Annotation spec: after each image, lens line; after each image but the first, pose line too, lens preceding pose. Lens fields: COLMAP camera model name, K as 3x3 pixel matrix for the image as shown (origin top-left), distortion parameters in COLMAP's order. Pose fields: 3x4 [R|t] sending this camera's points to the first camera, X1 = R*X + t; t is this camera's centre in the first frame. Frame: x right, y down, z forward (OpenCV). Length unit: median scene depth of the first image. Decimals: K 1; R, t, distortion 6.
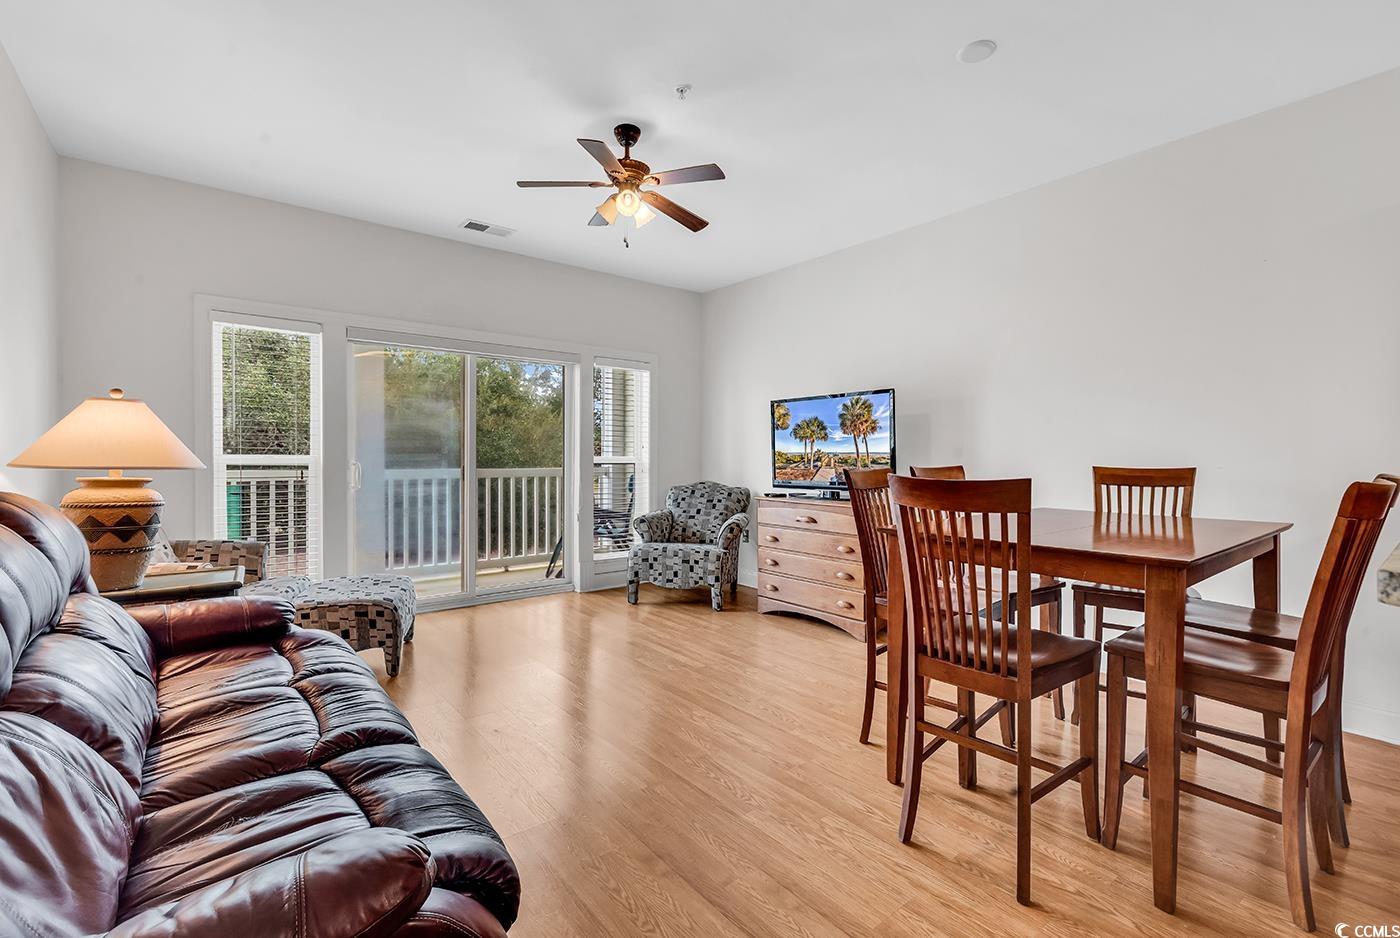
lens RADIAL K [[620.2, 0, 697.8], [0, 620.2, 466.0], [0, 0, 1]] dist [0.003868, -0.000622]
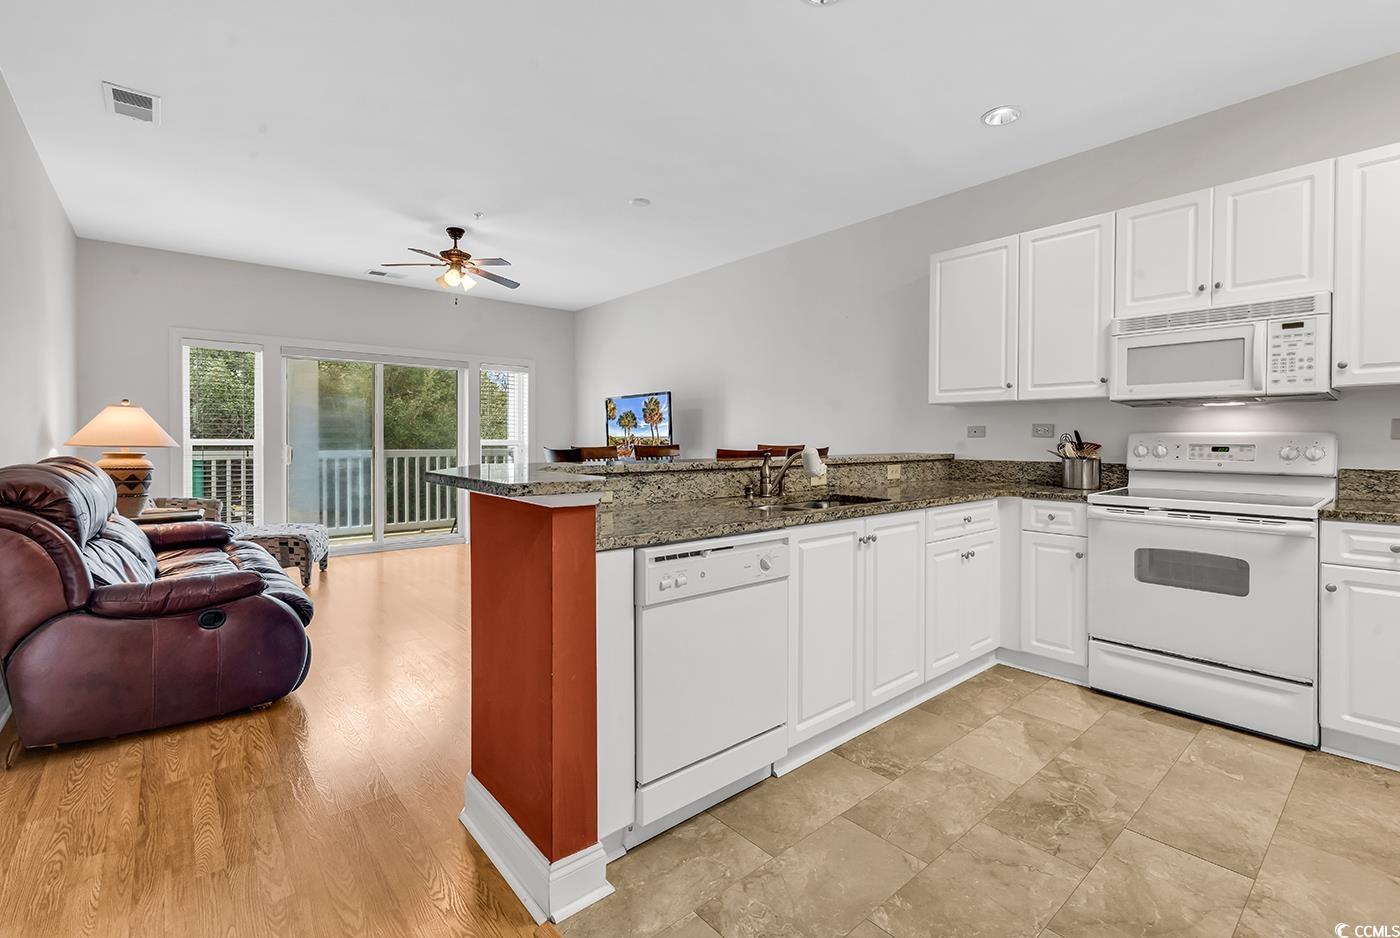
lens RADIAL K [[630.0, 0, 701.4], [0, 630.0, 447.3], [0, 0, 1]] dist [0.000275, 0.000274]
pose [[0.999504, -0.002828, 0.031357, 0.418218], [0.002982, 0.999984, -0.004844, 0.013209], [-0.031343, 0.004935, 0.999497, -0.553933]]
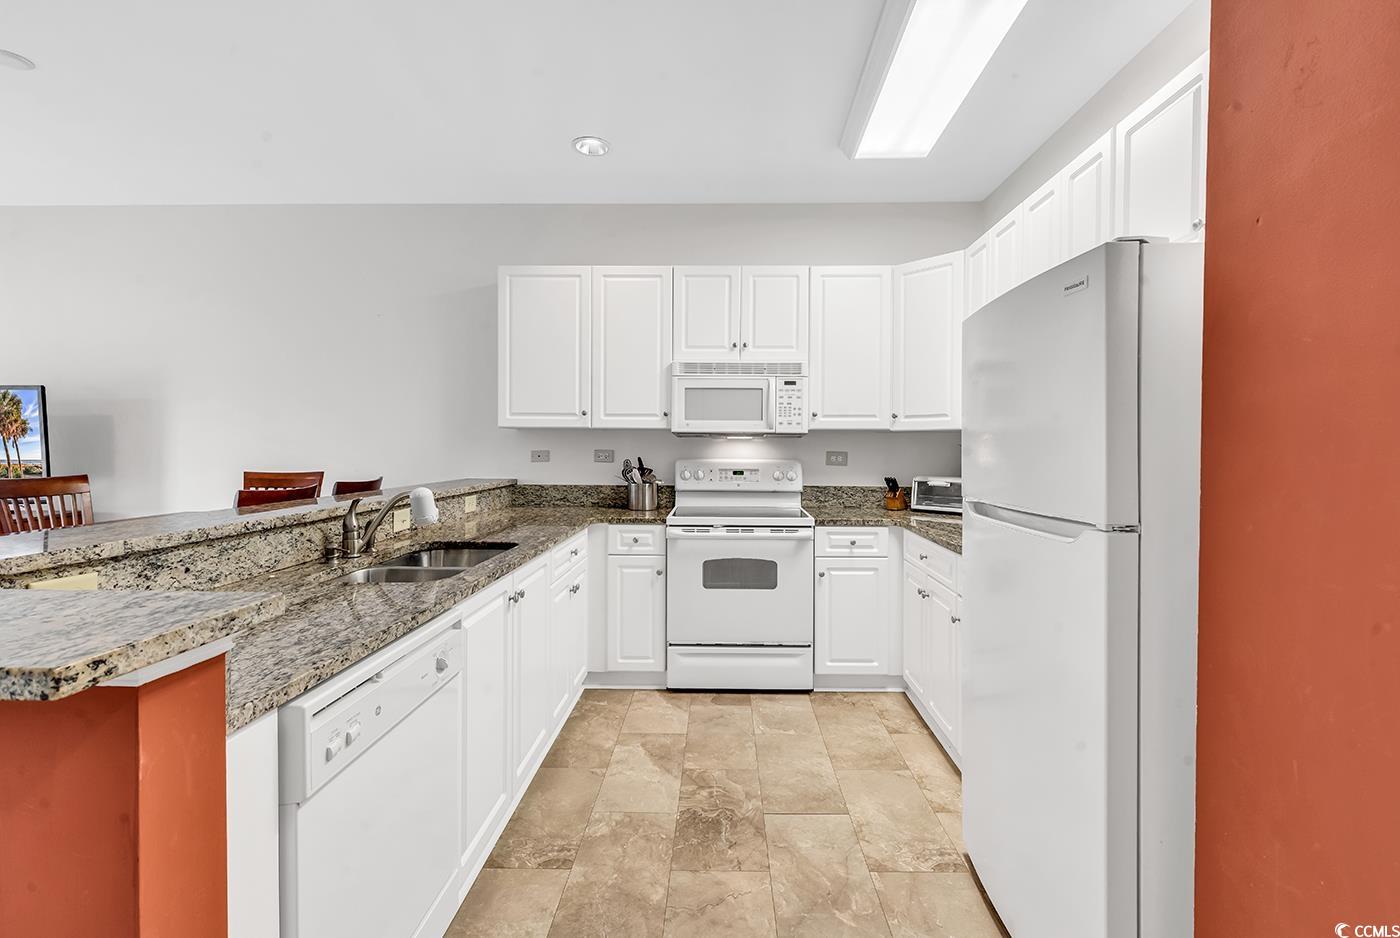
lens RADIAL K [[628.8, 0, 715.2], [0, 628.8, 458.6], [0, 0, 1]] dist [0.008374, -0.000112]
pose [[0.638927, -0.014580, 0.769129, 0.279991], [0.011796, 0.999889, 0.009156, -0.023418], [-0.769177, 0.003222, 0.639028, -0.374803]]
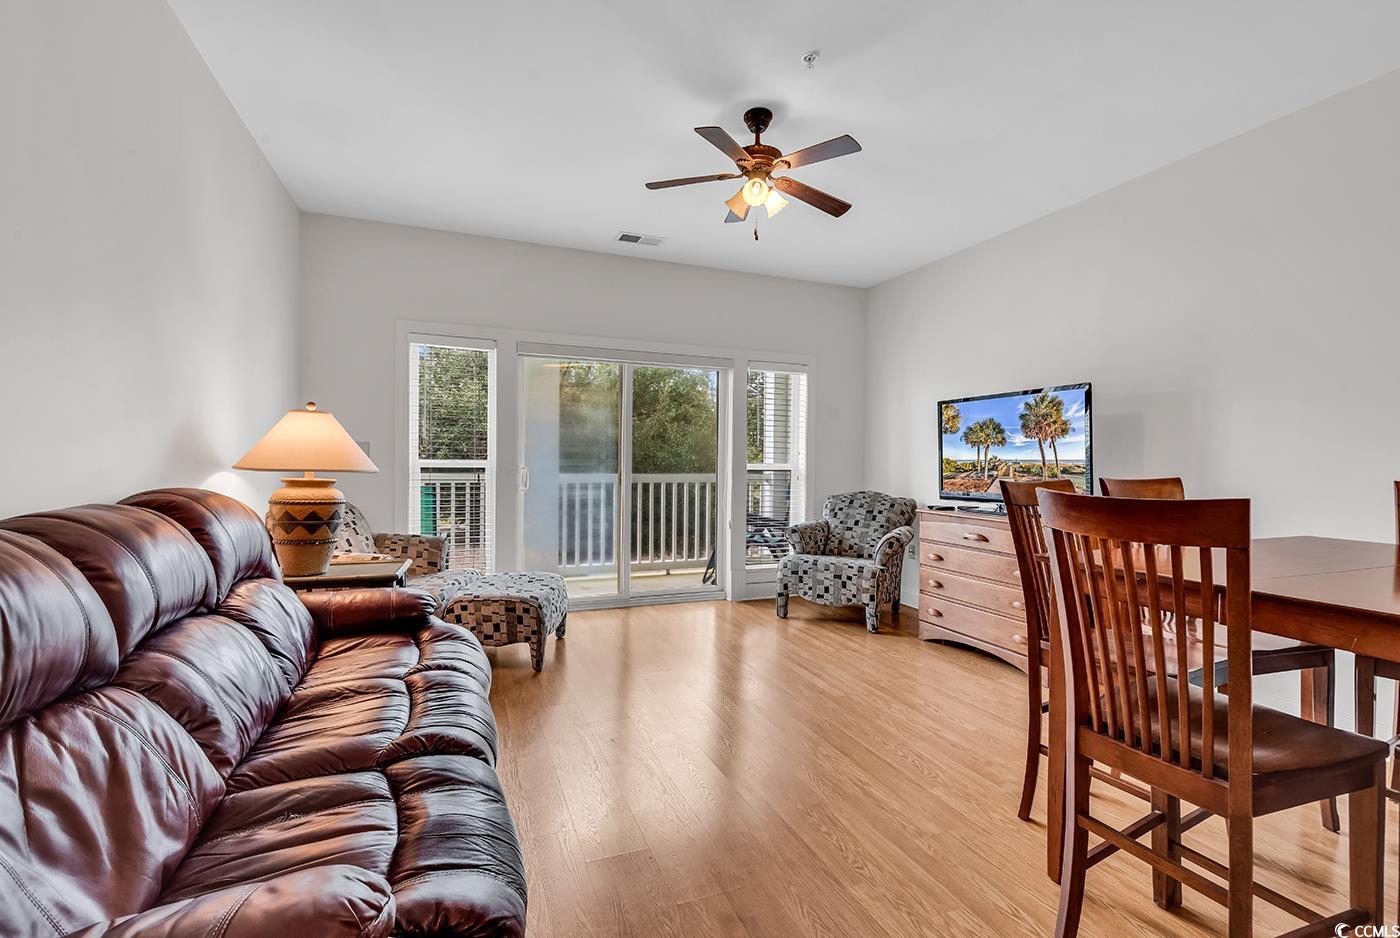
lens RADIAL K [[616.4, 0, 700.0], [0, 616.4, 469.0], [0, 0, 1]] dist [0.001458, 0.000548]
pose [[0.956385, 0.008847, -0.291975, 0.073264], [-0.010380, 0.999939, -0.003704, -0.002058], [0.291925, 0.006573, 0.956419, 0.081257]]
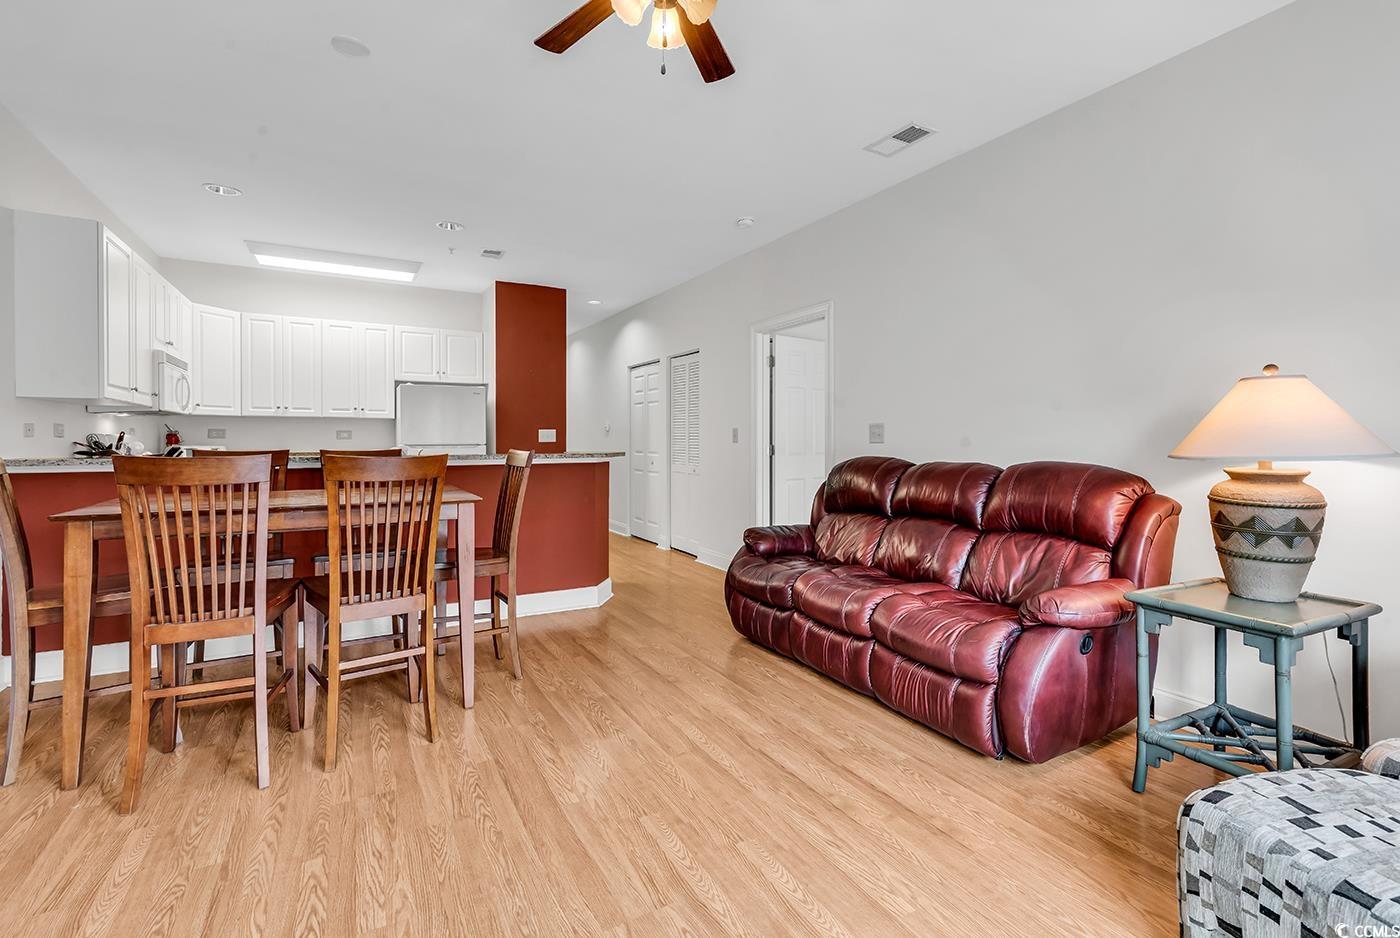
lens RADIAL K [[660.8, 0, 702.8], [0, 660.8, 442.5], [0, 0, 1]] dist [0.012736, -0.000398]
pose [[-0.985603, -0.003642, 0.169035, -0.241765], [0.000137, 0.999750, 0.022341, -0.023884], [-0.169074, 0.022043, -0.985357, 1.498552]]
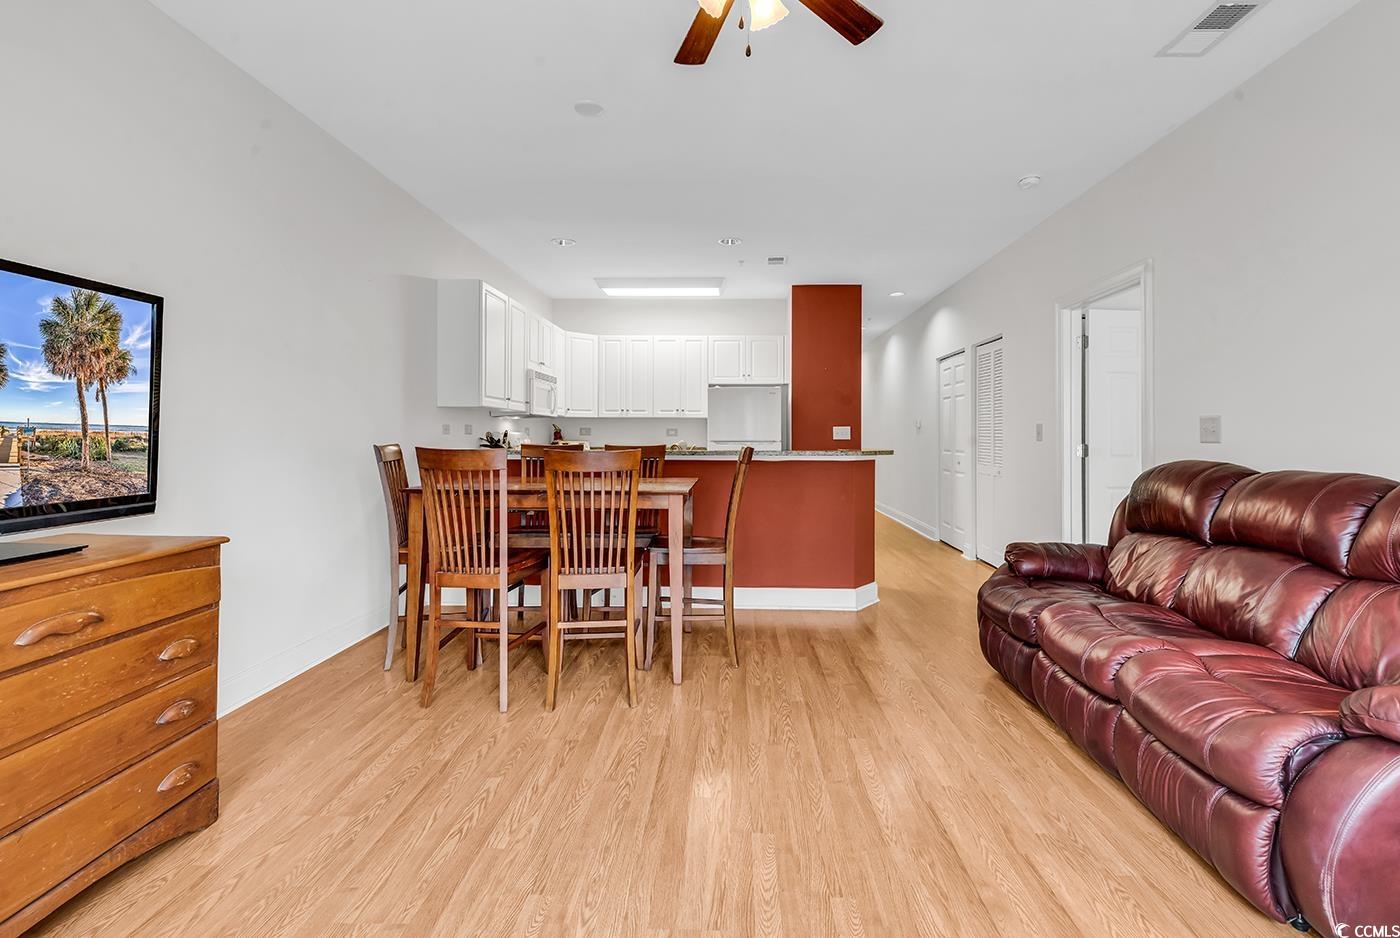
lens RADIAL K [[652.9, 0, 695.5], [0, 652.9, 429.3], [0, 0, 1]] dist [0.010703, -0.000776]
pose [[-0.743929, 0.002716, 0.668253, -0.437172], [0.007428, 0.999964, 0.004205, -0.022489], [-0.668217, 0.008092, -0.743922, 1.369986]]
